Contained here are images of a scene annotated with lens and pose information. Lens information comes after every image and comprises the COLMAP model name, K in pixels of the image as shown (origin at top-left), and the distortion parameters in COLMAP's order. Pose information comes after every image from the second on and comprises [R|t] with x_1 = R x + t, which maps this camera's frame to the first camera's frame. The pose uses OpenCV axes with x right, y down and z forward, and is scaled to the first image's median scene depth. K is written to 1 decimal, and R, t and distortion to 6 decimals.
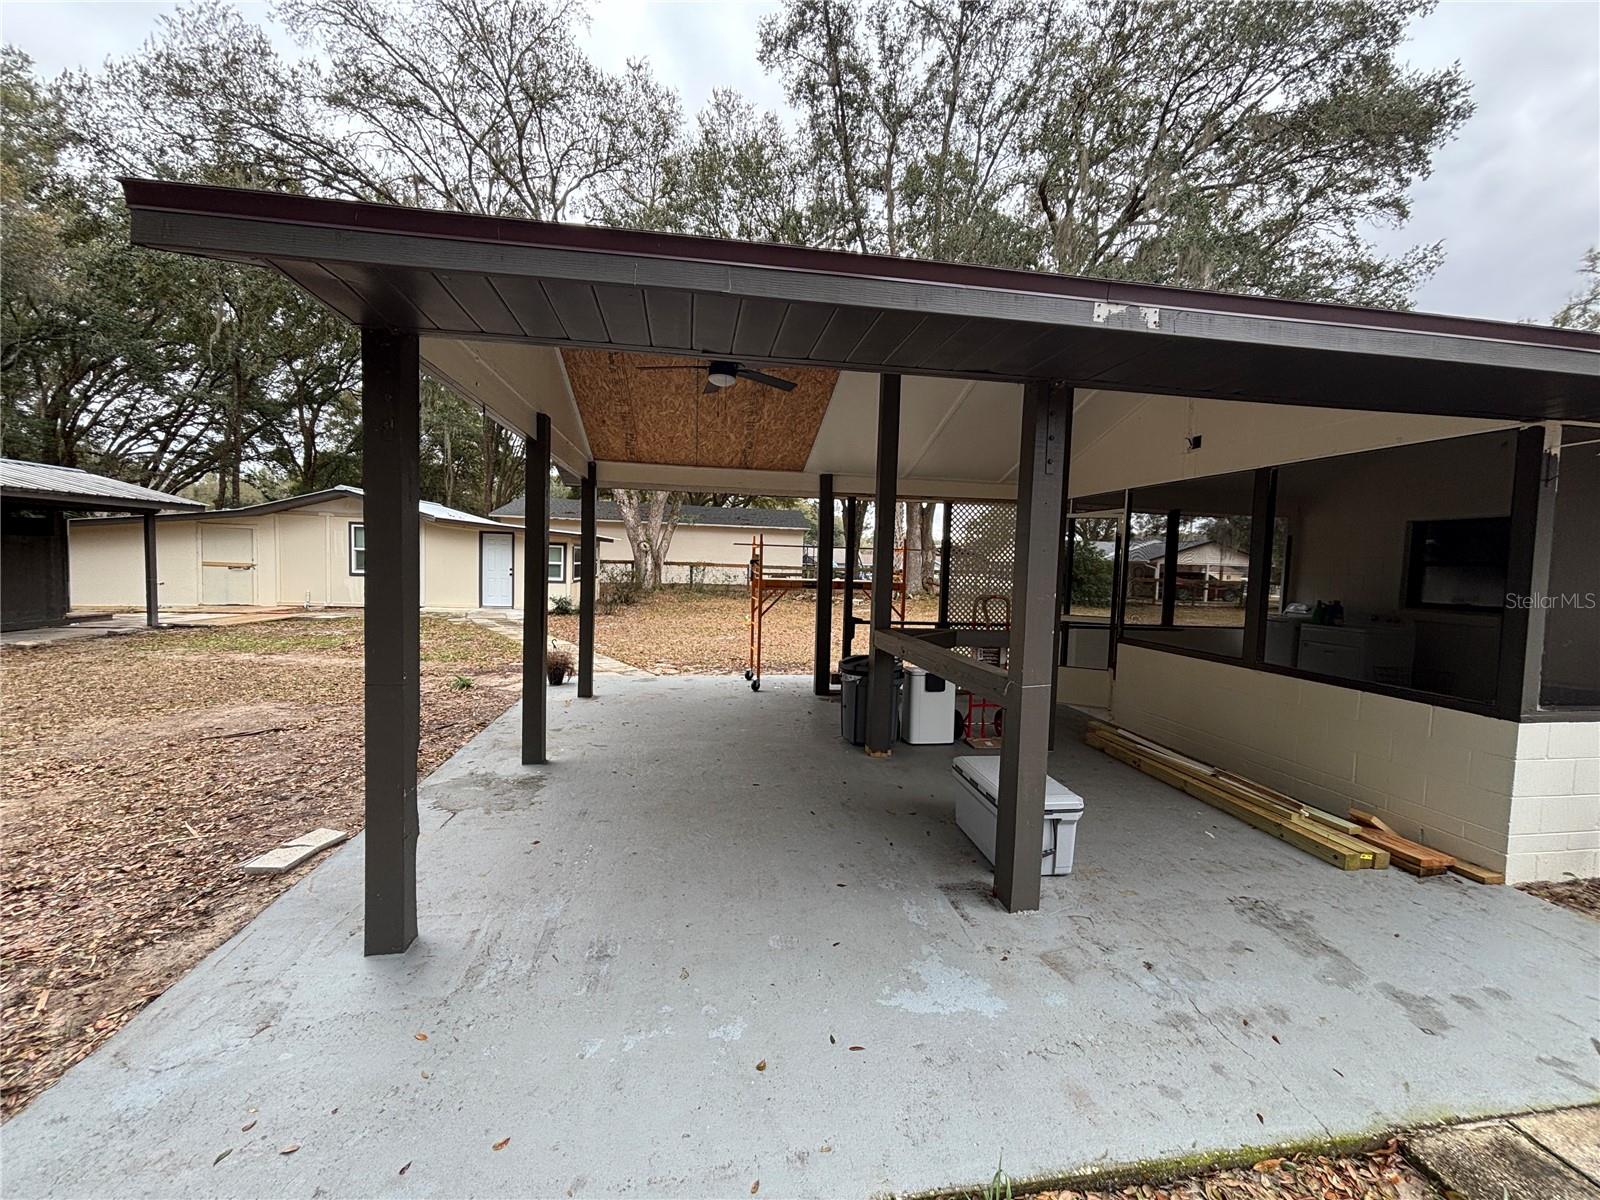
lens RADIAL K [[649.5, 0, 804.1], [0, 649.5, 594.0], [0, 0, 1]] dist [0.007843, -0.001219]
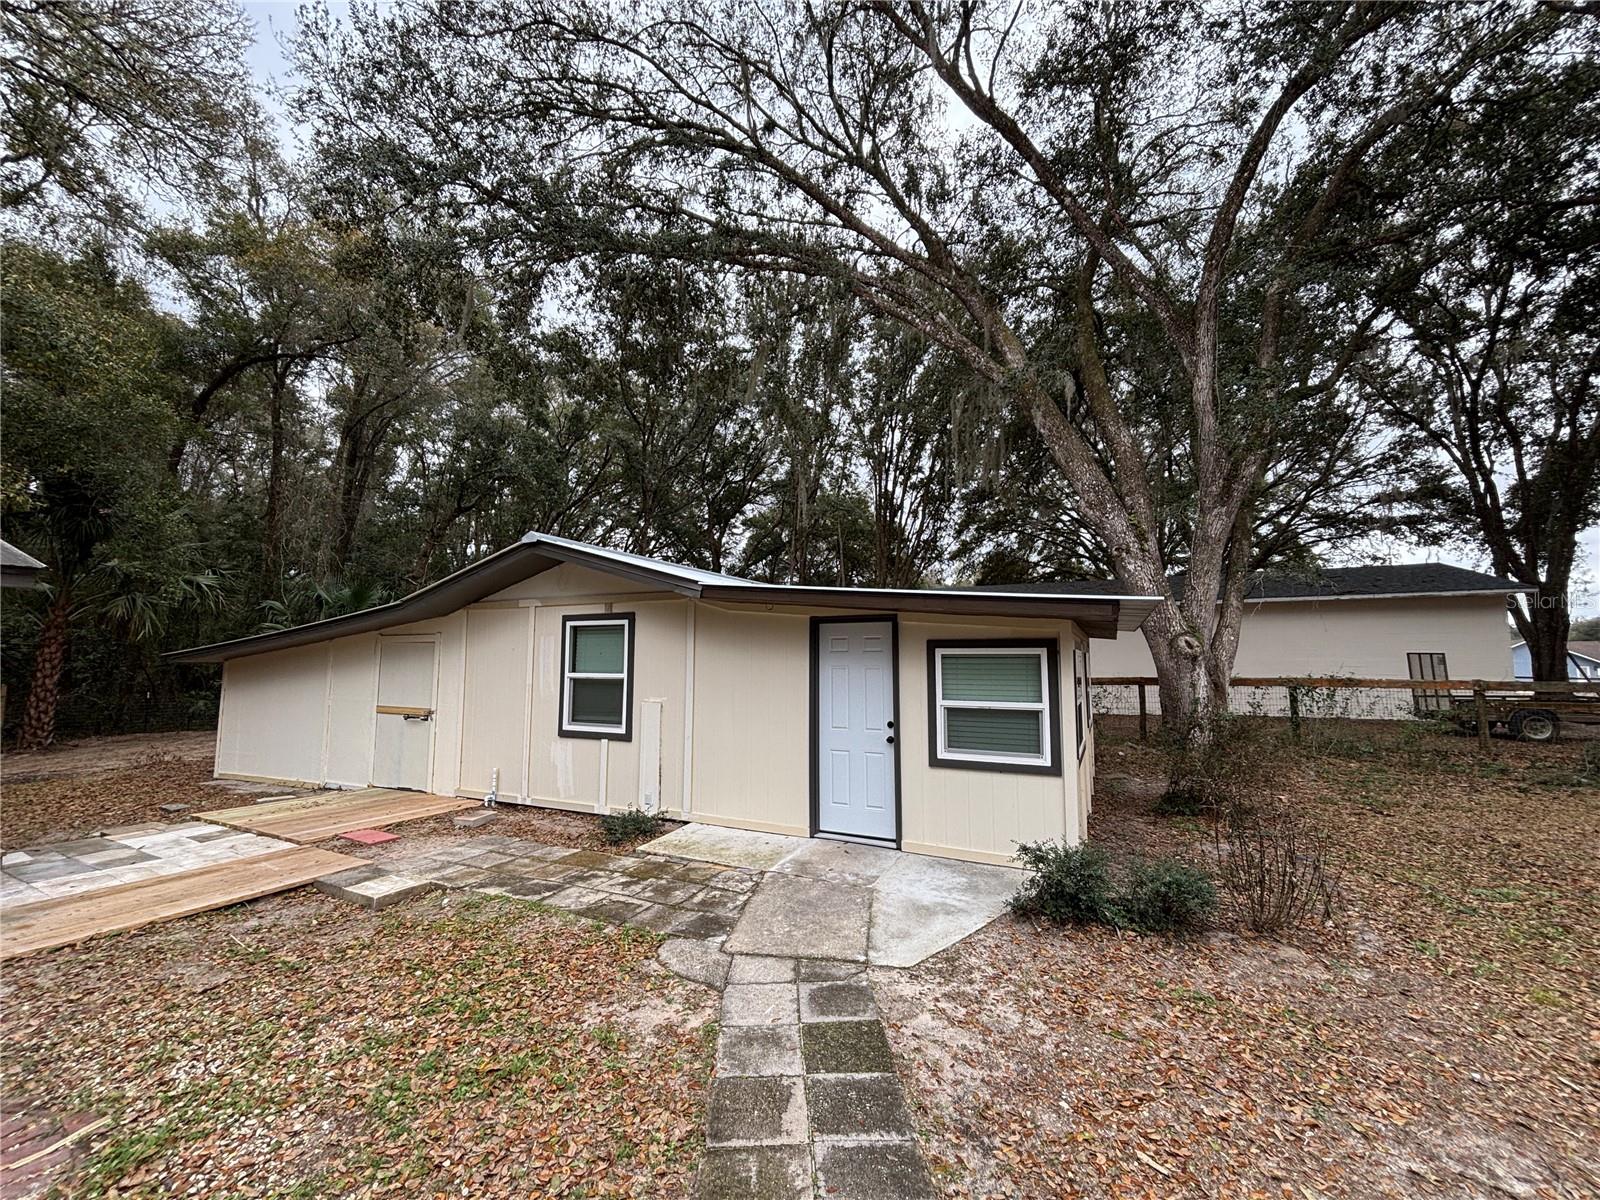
lens RADIAL K [[649.5, 0, 797.7], [0, 649.5, 600.1], [0, 0, 1]] dist [0.007843, -0.001219]
pose [[0.825886, -0.085181, -0.557365, -0.250646], [-0.001030, 0.988293, -0.152565, -0.042374], [0.563836, 0.126576, 0.816130, 0.582147]]
